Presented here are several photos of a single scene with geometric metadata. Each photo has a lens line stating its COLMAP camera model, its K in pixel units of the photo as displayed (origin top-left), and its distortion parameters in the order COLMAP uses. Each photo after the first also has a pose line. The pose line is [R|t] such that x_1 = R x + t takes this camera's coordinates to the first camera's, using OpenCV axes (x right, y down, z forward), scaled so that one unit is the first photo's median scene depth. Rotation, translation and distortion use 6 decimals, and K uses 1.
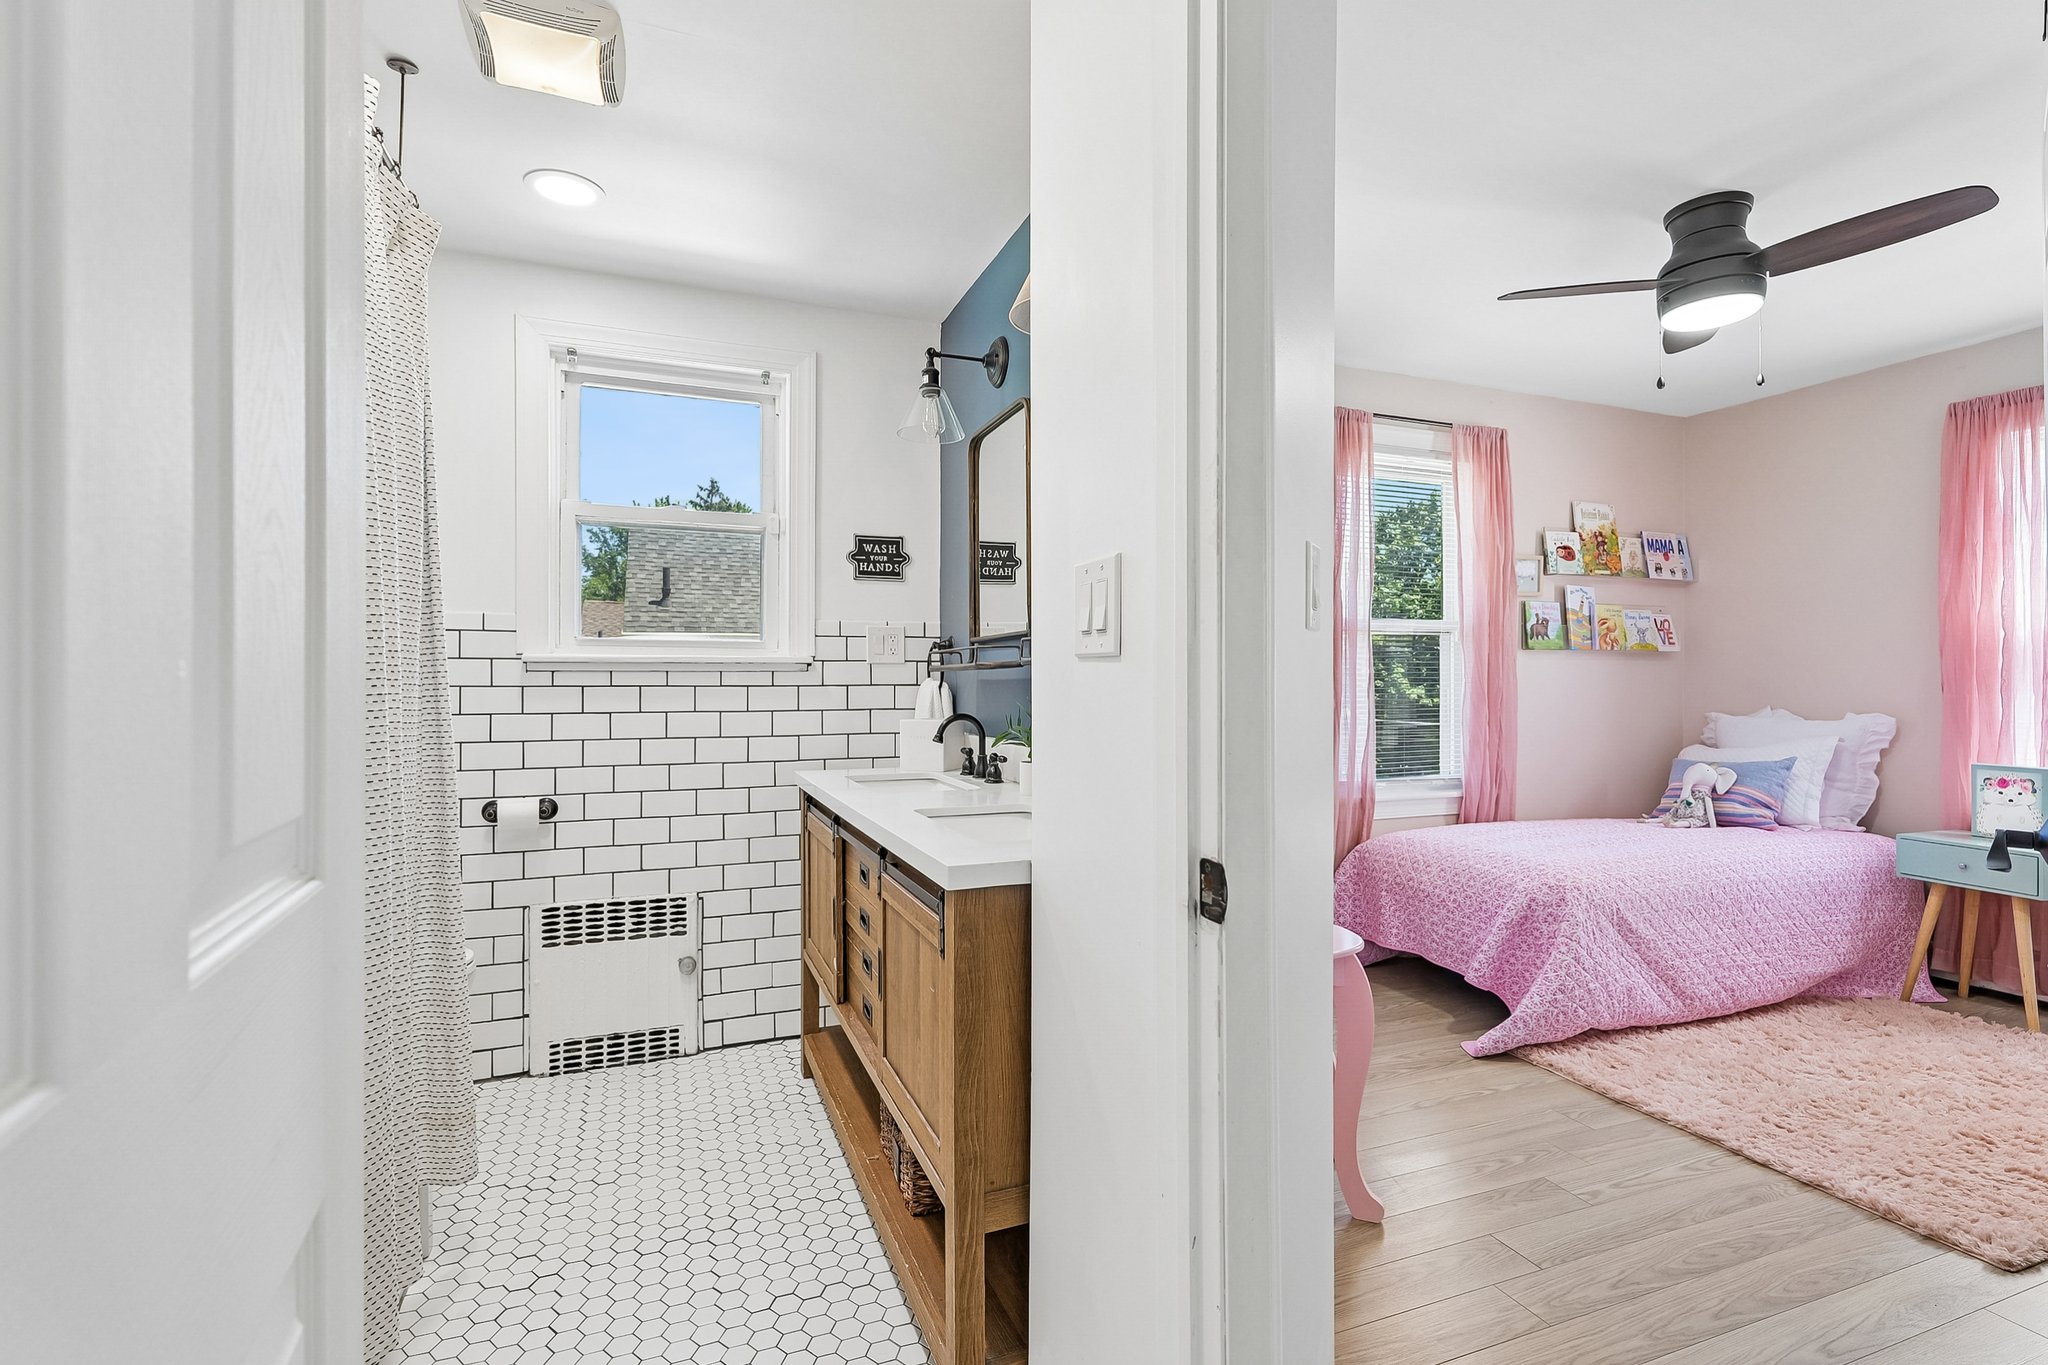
lens RADIAL K [[946.6, 0, 1019.6], [0, 946.6, 678.4], [0, 0, 1]] dist [0.008622, -0.005498]
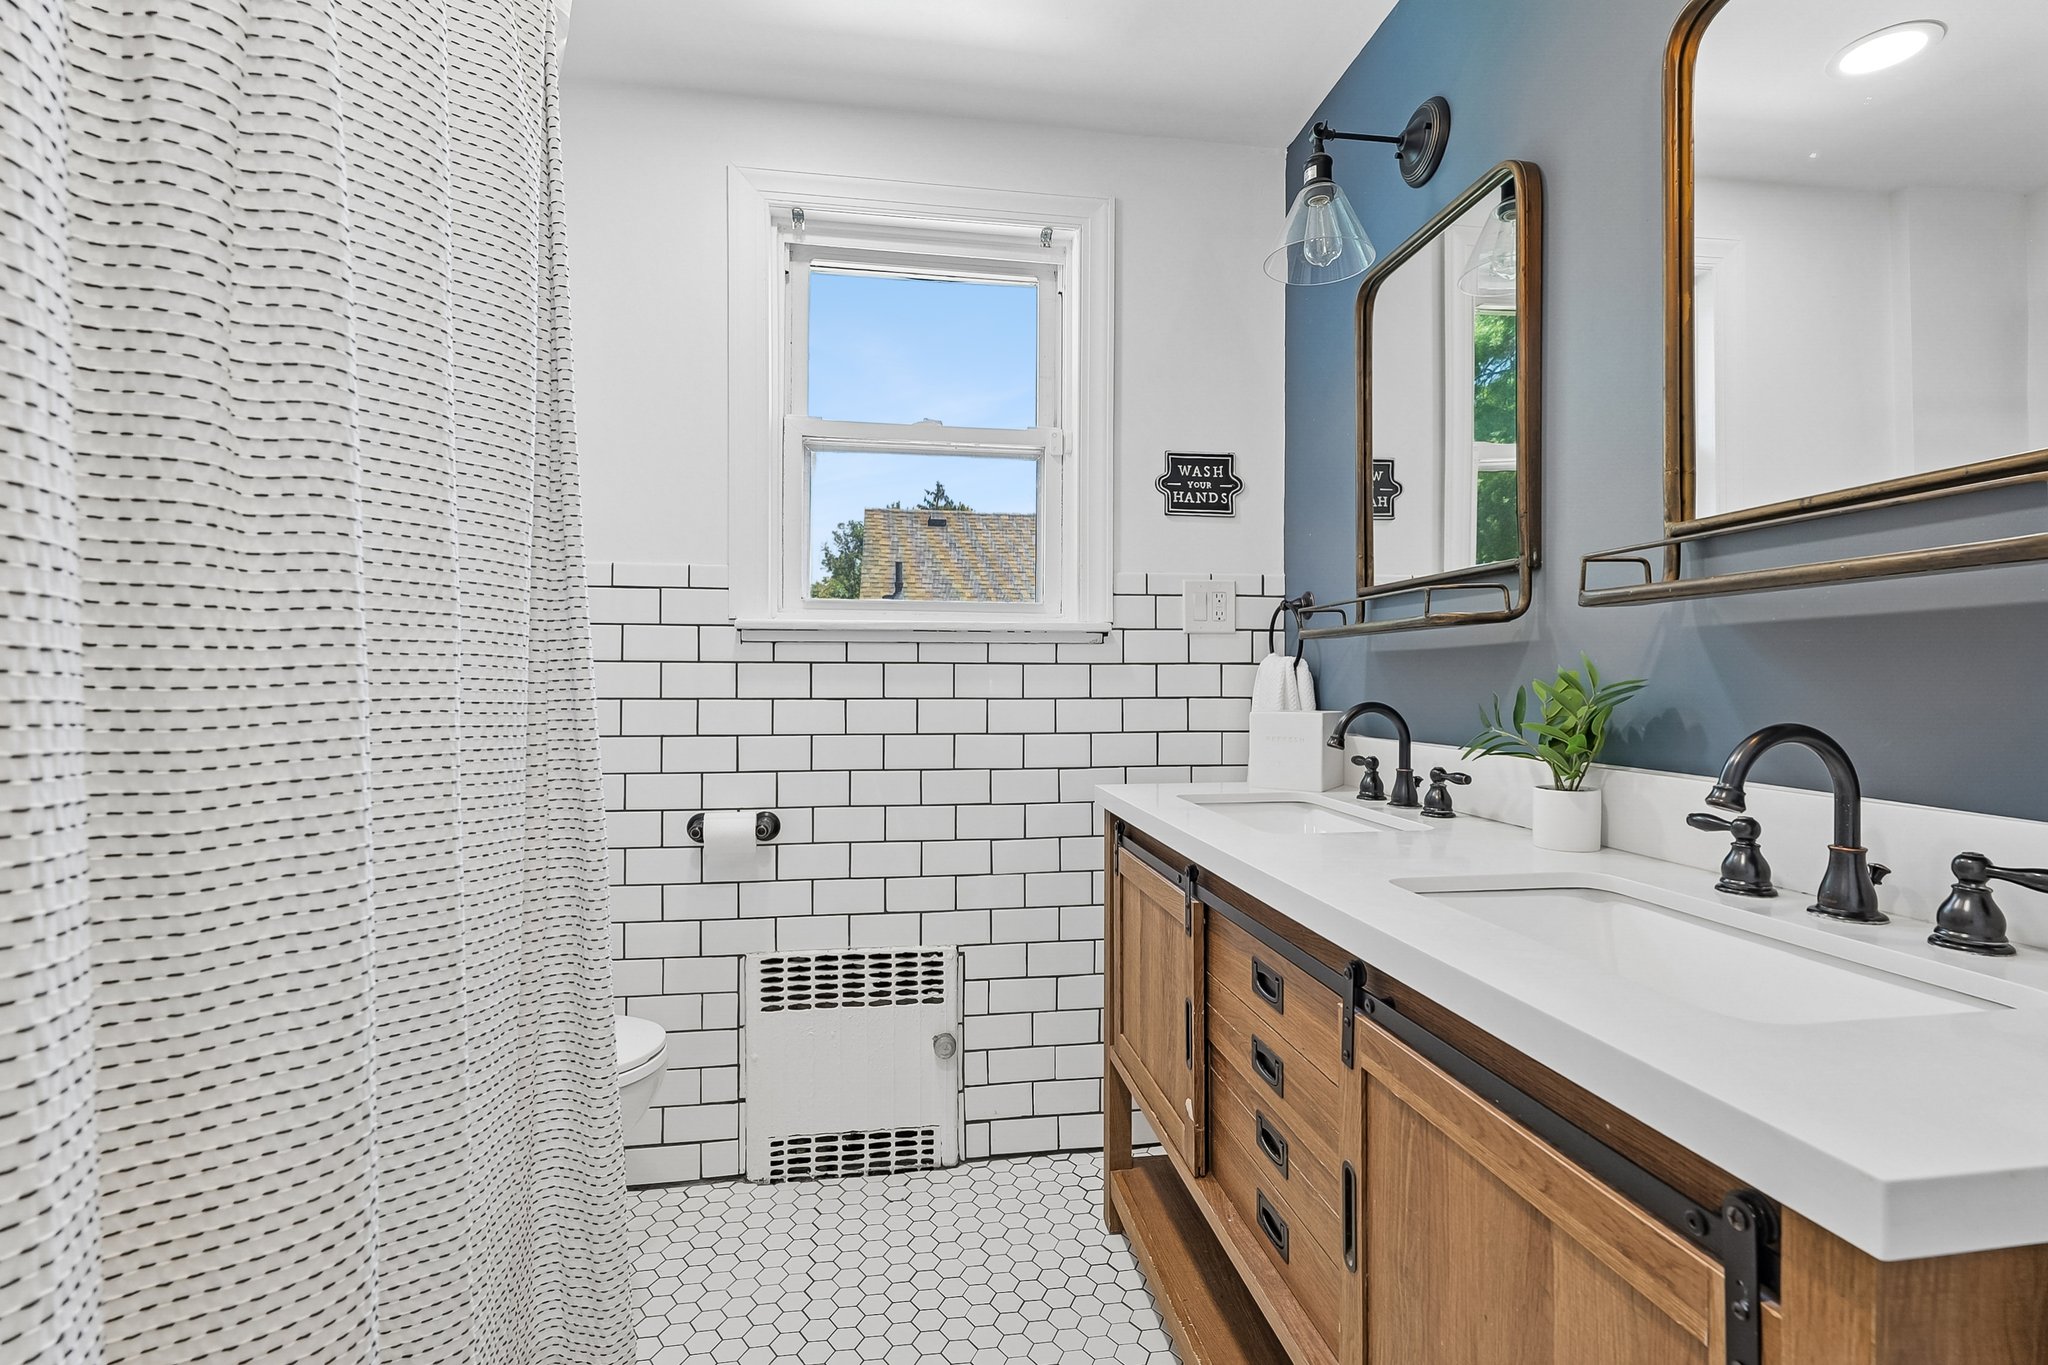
lens RADIAL K [[945.1, 0, 1025.2], [0, 945.1, 689.7], [0, 0, 1]] dist [0.000777, 0.000500]
pose [[0.975774, 0.005249, -0.218718, -0.133992], [-0.002272, 0.999901, 0.013861, 0.018791], [0.218769, -0.013028, 0.975690, 0.311410]]
